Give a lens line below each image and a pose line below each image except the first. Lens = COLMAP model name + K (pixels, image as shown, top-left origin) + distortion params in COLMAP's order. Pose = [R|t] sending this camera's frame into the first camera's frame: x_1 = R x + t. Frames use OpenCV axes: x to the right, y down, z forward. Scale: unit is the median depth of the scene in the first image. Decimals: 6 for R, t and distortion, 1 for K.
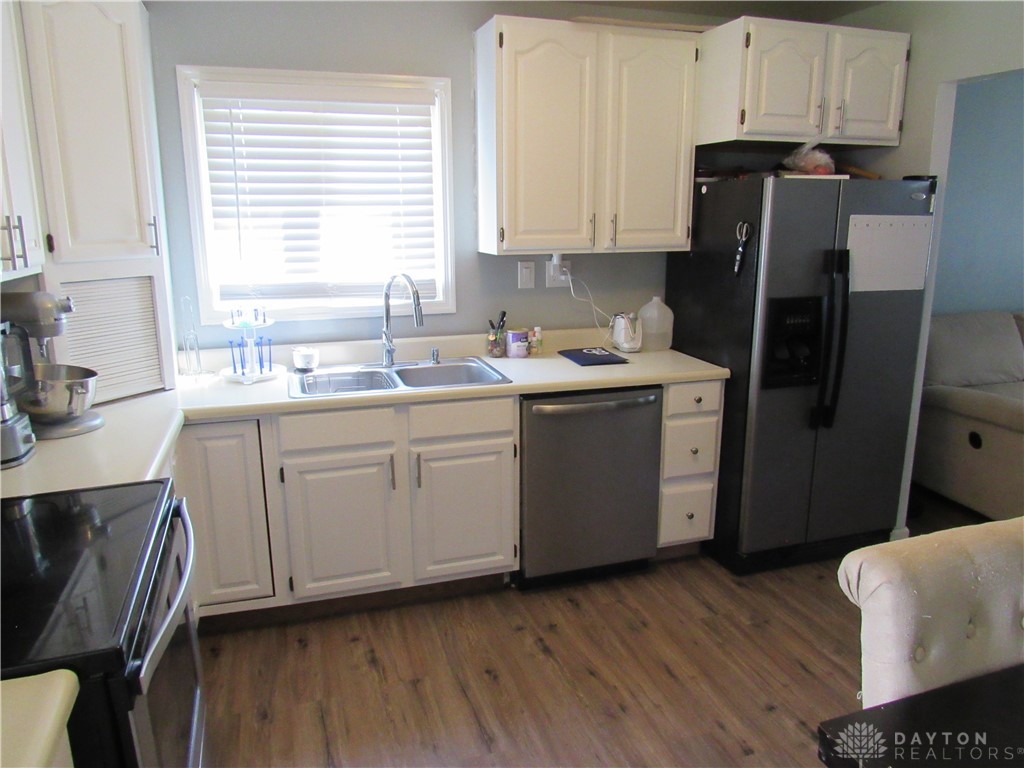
lens RADIAL K [[734.3, 0, 510.1], [0, 734.3, 385.2], [0, 0, 1]] dist [-0.023222, 0.003512]
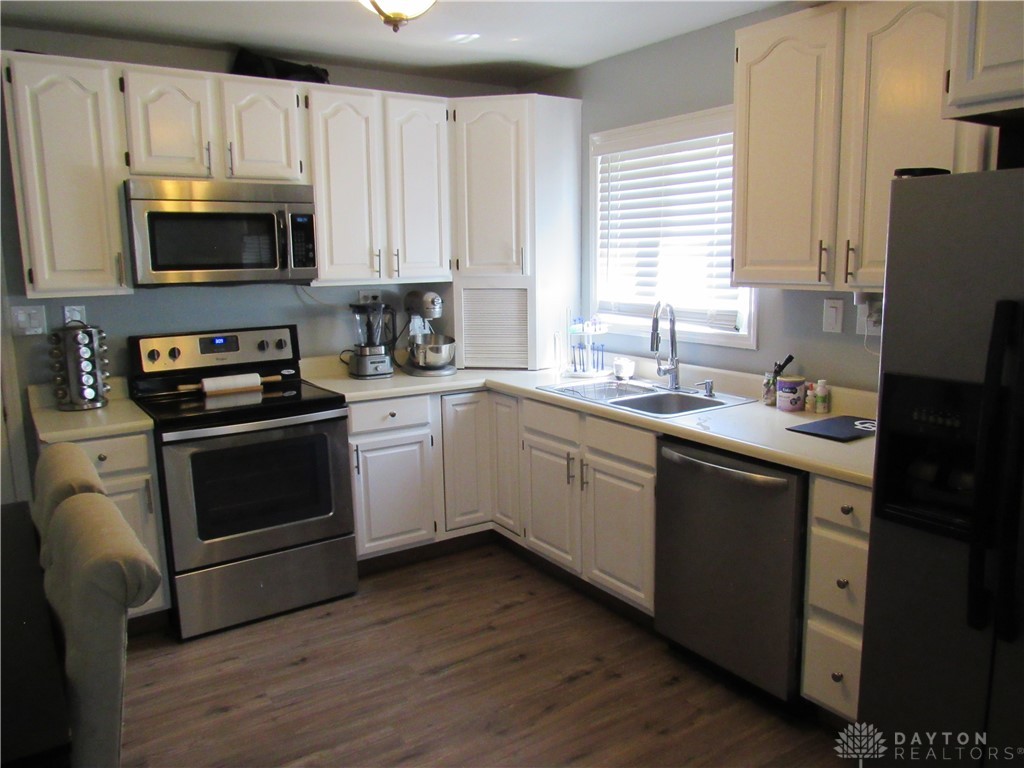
lens RADIAL K [[772.9, 0, 516.9], [0, 772.9, 383.5], [0, 0, 1]] dist [-0.055216, 0.045646]
pose [[0.269387, 0.159309, -0.949764, 0.875934], [-0.203265, 0.973410, 0.105622, -0.112664], [0.941336, 0.164600, 0.294606, 0.510749]]
